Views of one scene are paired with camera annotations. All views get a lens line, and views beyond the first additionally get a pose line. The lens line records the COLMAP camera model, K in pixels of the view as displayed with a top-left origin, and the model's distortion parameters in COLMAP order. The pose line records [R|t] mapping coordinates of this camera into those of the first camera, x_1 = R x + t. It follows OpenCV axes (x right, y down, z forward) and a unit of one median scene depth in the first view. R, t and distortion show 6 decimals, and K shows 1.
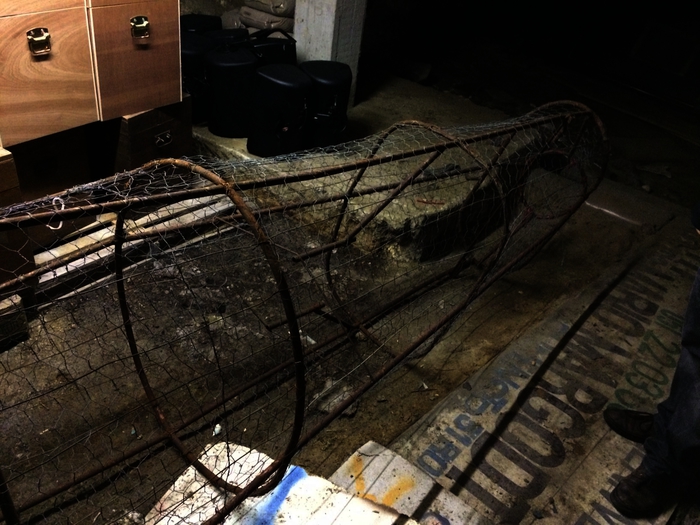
lens RADIAL K [[599.2, 0, 349.4], [0, 599.2, 263.7], [0, 0, 1]] dist [0.067784, -0.091765]
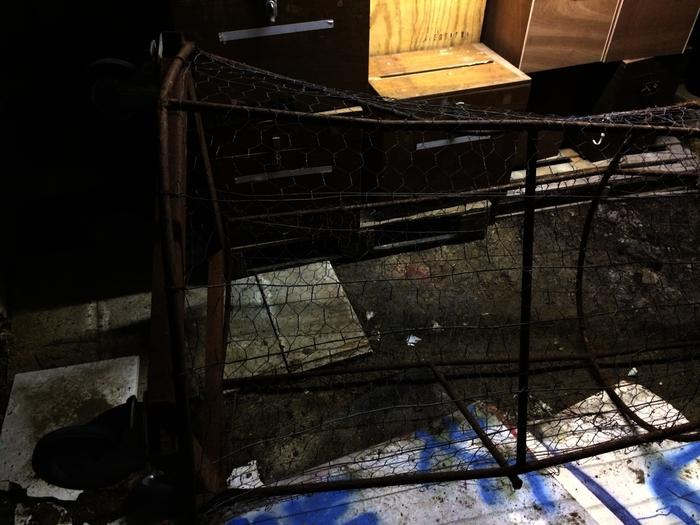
lens RADIAL K [[599.2, 0, 347.8], [0, 599.2, 264.0], [0, 0, 1]] dist [0.067784, -0.091765]
pose [[0.795036, 0.304373, -0.524666, -0.113080], [-0.267743, 0.952255, 0.146714, 0.072725], [0.544272, 0.023833, 0.838570, -0.140217]]
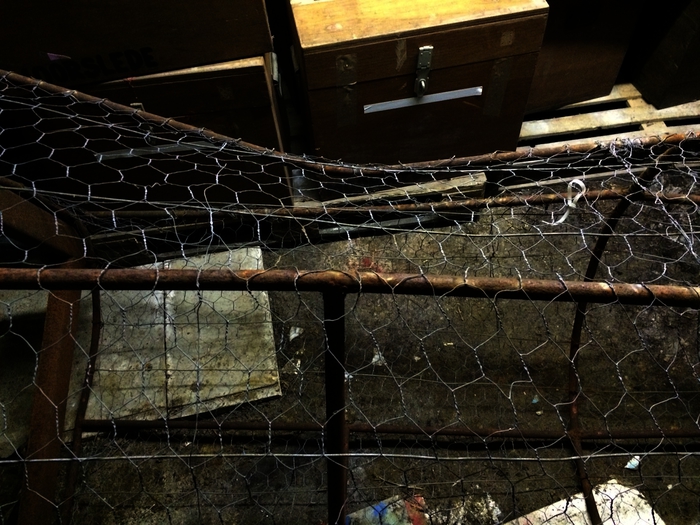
lens RADIAL K [[599.2, 0, 353.2], [0, 599.2, 261.9], [0, 0, 1]] dist [0.067784, -0.091765]
pose [[0.697722, 0.476877, -0.534577, -0.170578], [-0.285715, 0.869556, 0.402788, -0.131376], [0.656925, -0.128298, 0.742960, 0.243611]]
